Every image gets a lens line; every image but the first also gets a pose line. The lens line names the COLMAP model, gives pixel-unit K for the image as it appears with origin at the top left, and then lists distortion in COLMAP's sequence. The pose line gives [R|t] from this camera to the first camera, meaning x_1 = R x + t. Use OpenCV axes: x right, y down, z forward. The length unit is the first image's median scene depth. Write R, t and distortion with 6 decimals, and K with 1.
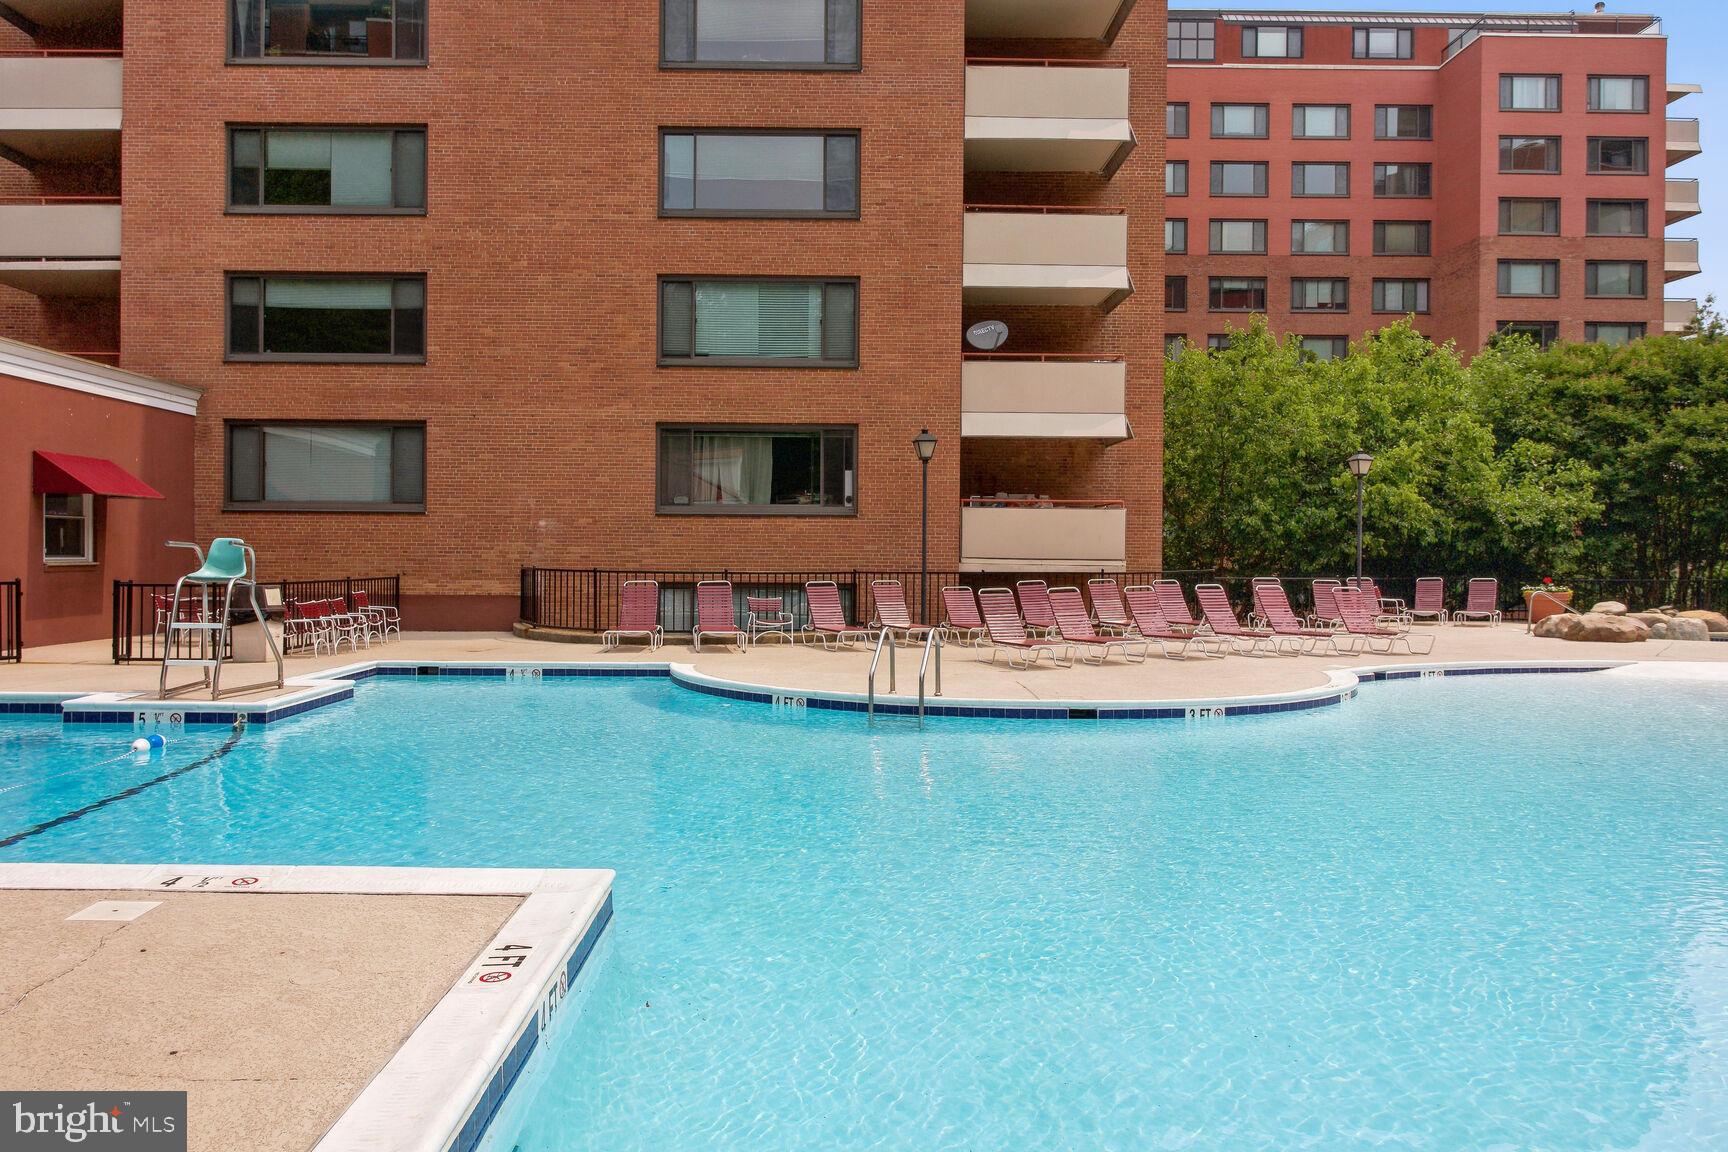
lens RADIAL K [[1280.8, 0, 856.5], [0, 1280.8, 574.0], [0, 0, 1]] dist [0.003708, 0.000630]
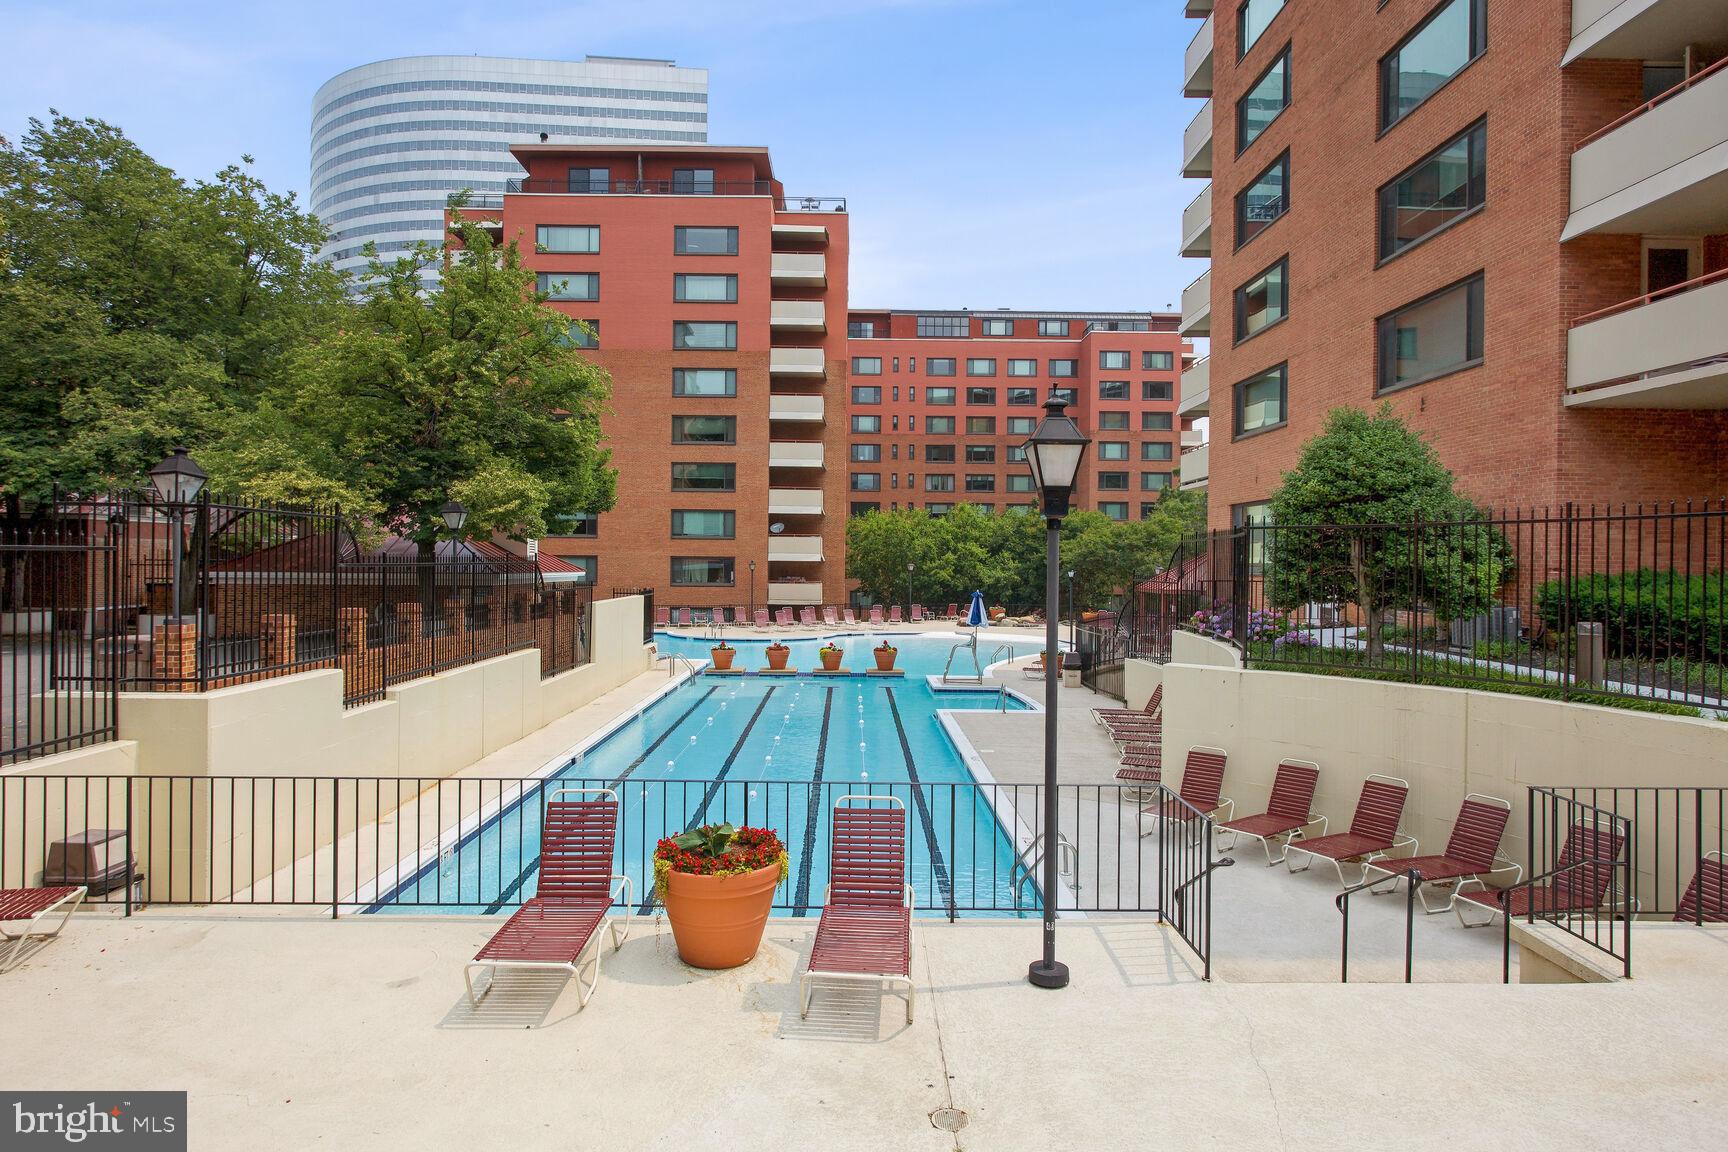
lens RADIAL K [[1029.0, 0, 869.0], [0, 1029.0, 574.1], [0, 0, 1]] dist [0.000956, 0.000009]
pose [[0.999959, 0.000540, -0.009068, 0.167251], [-0.000577, 0.999991, -0.004087, -0.031112], [0.009066, 0.004092, 0.999951, -0.718637]]
